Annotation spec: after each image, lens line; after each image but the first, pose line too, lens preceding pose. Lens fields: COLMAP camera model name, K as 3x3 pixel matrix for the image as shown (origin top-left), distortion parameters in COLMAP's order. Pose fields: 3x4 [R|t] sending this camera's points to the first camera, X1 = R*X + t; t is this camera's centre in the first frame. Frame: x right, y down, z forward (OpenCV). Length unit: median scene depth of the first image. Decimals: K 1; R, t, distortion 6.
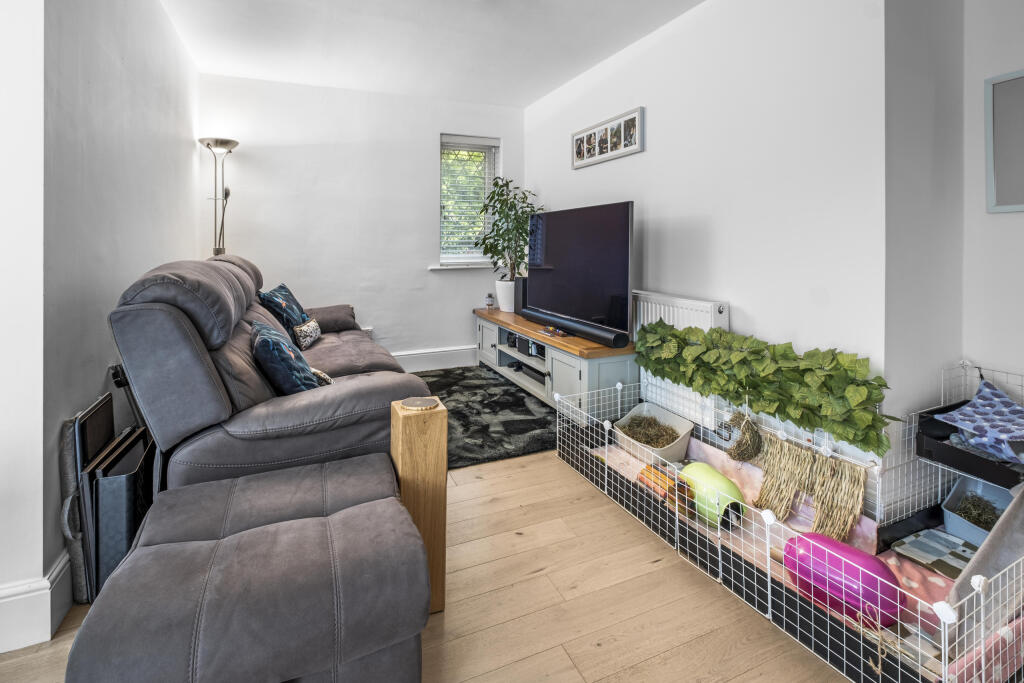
lens RADIAL K [[478.4, 0, 506.7], [0, 478.4, 239.9], [0, 0, 1]] dist [0.001105, -0.000133]
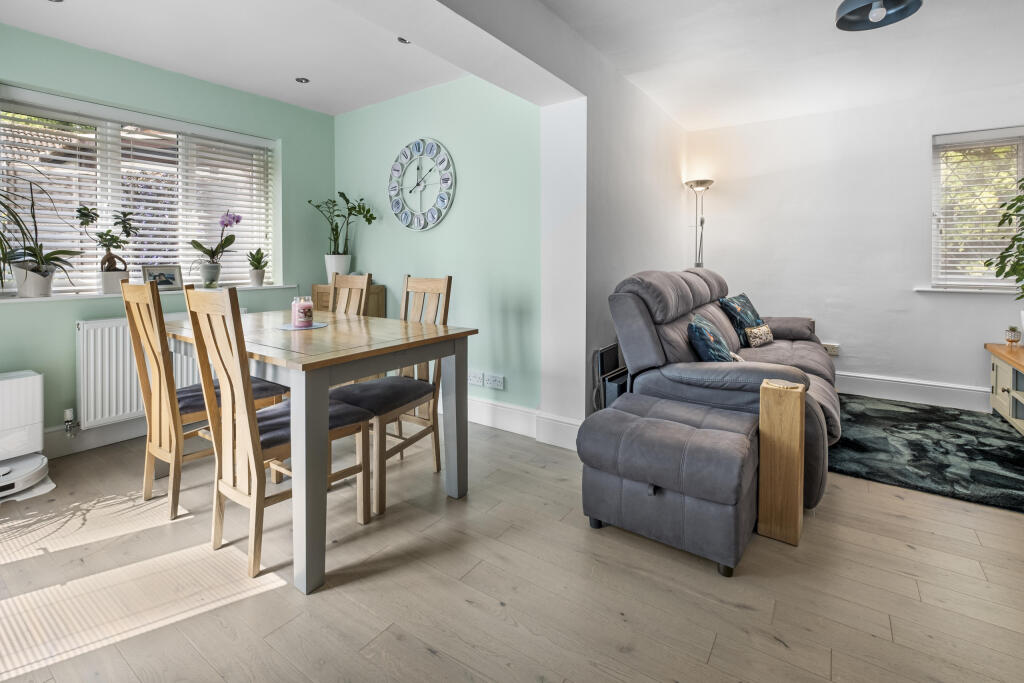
lens RADIAL K [[478.4, 0, 506.7], [0, 478.4, 239.9], [0, 0, 1]] dist [0.001105, -0.000133]
pose [[0.531917, -0.023760, -0.846463, 0.286171], [-0.001912, 0.999570, -0.029259, -0.007905], [0.846794, 0.017182, 0.531643, -0.185398]]
